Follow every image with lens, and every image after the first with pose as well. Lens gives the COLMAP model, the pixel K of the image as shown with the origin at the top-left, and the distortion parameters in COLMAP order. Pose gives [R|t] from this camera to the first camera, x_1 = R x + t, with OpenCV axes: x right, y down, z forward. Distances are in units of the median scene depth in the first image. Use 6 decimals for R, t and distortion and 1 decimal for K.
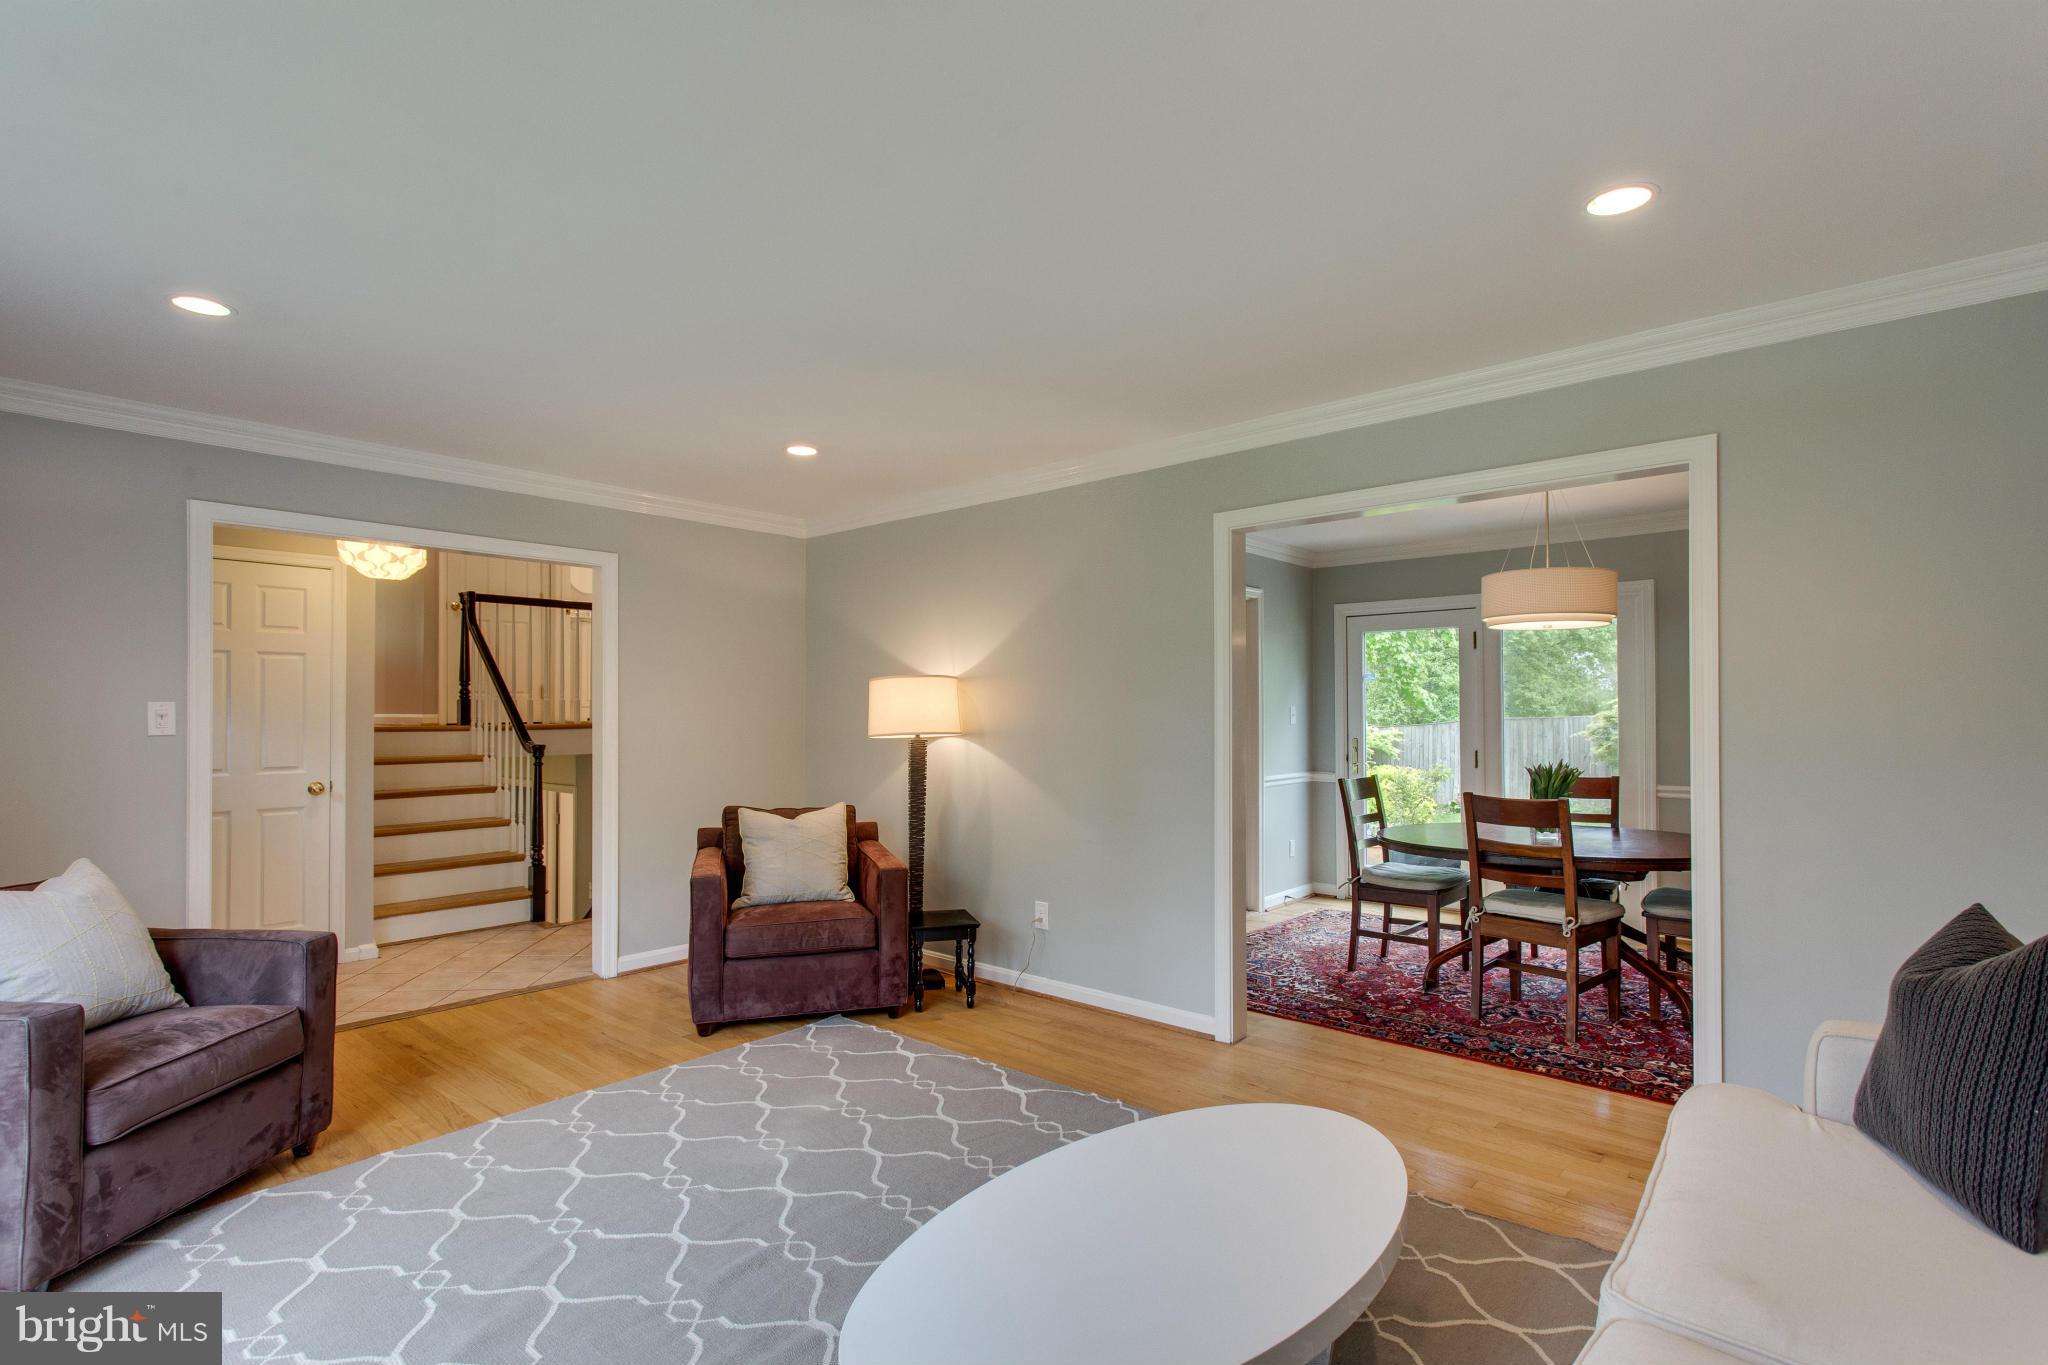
lens RADIAL K [[979.3, 0, 1027.2], [0, 979.3, 700.8], [0, 0, 1]] dist [-0.000252, 0.002496]
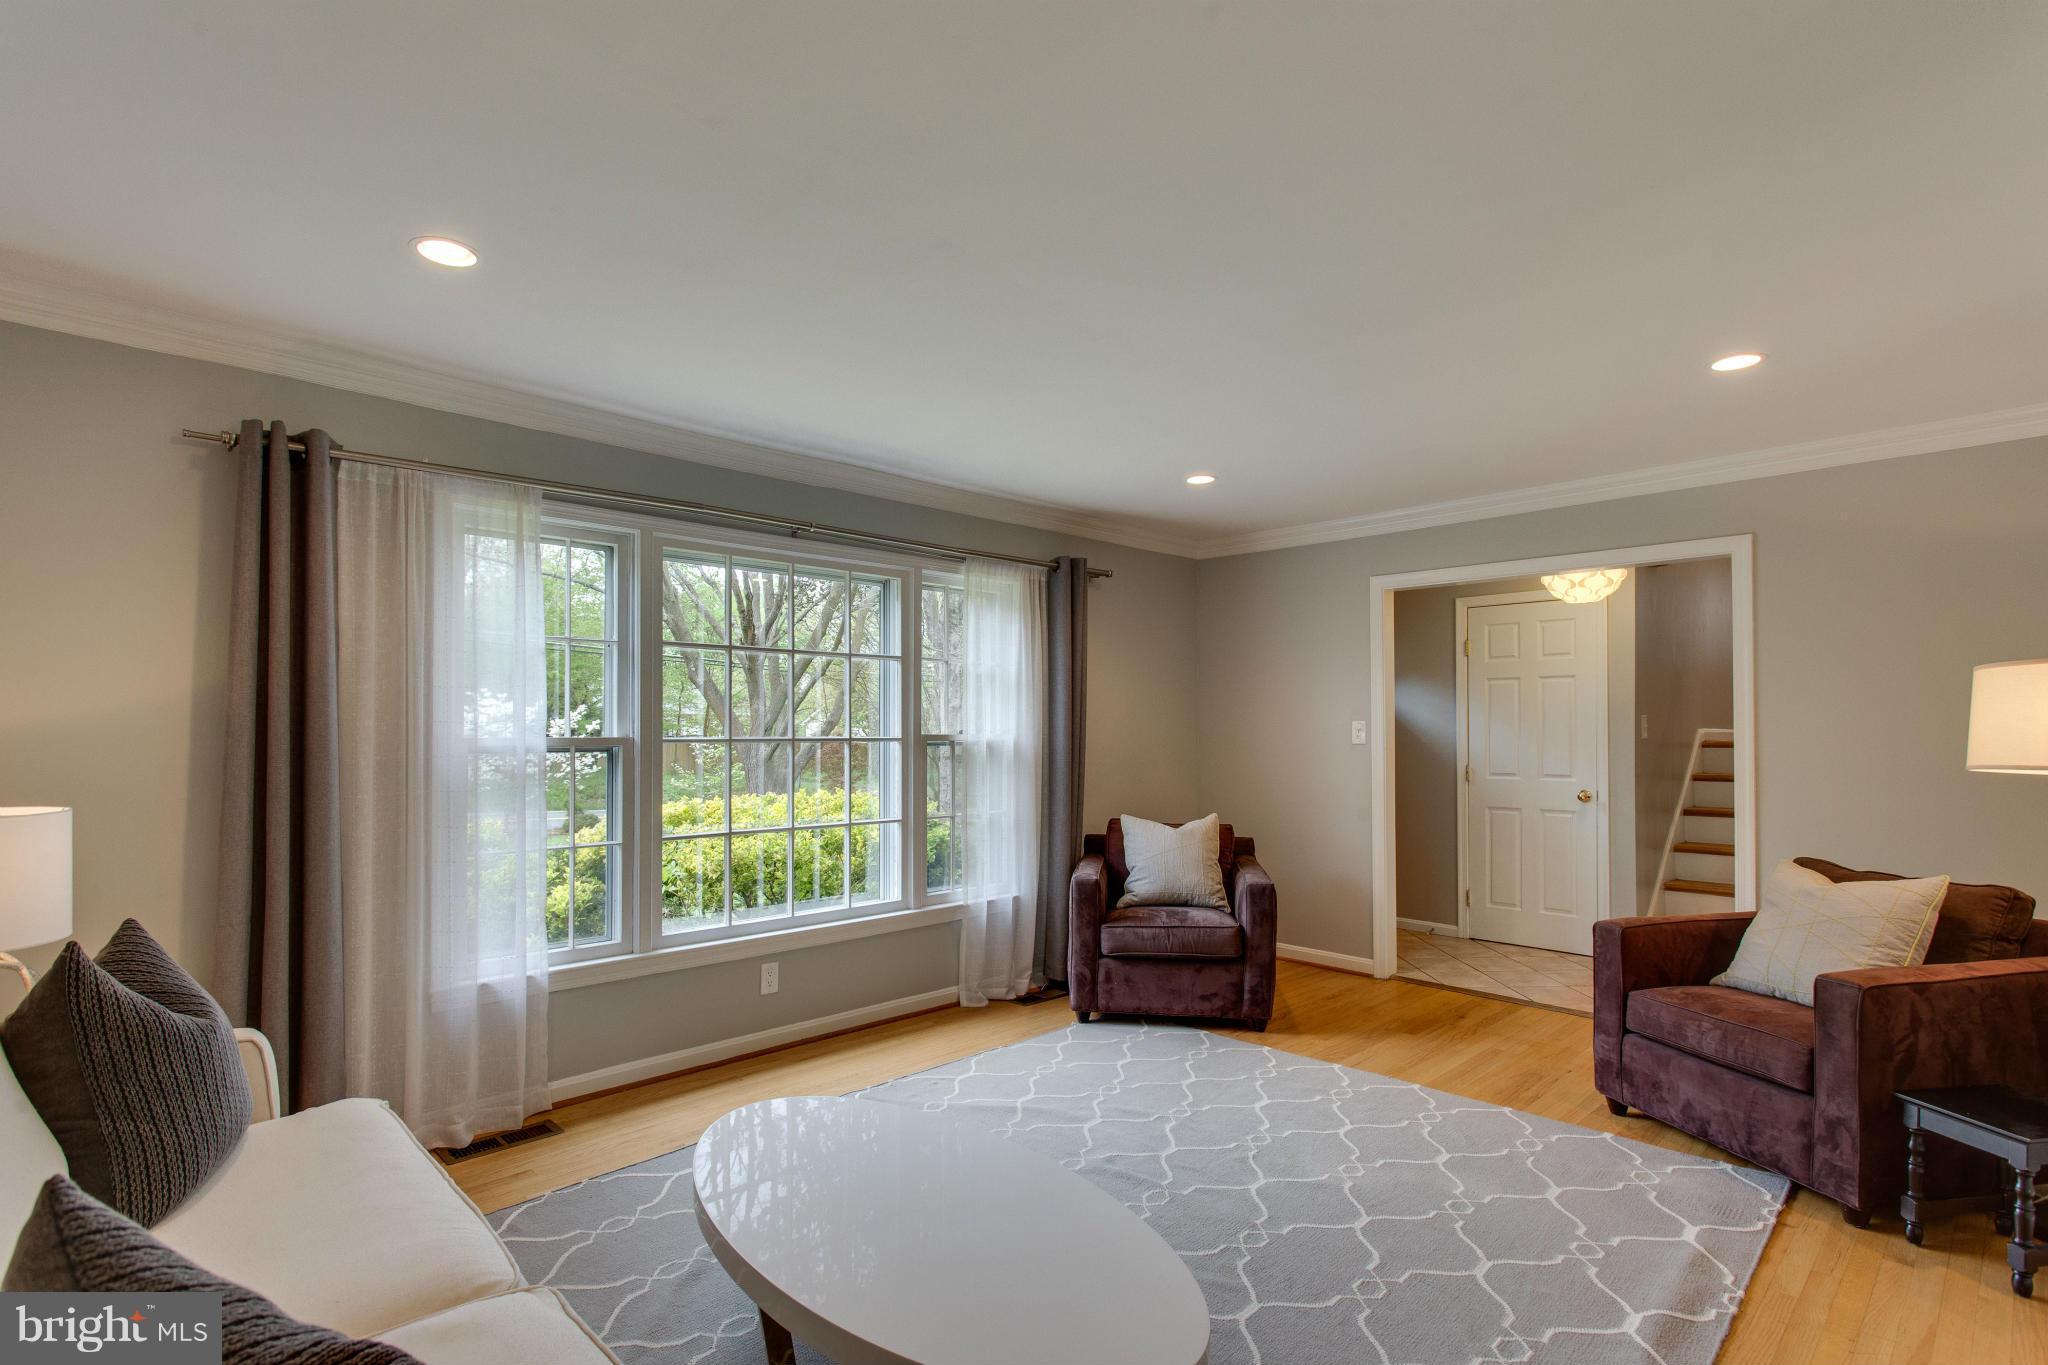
lens RADIAL K [[979.3, 0, 998.2], [0, 979.3, 717.3], [0, 0, 1]] dist [-0.000252, 0.002496]
pose [[-0.097529, -0.012229, -0.995158, 0.614853], [0.016852, 0.999761, -0.013937, 0.005815], [0.995090, -0.018130, -0.097300, 0.611413]]
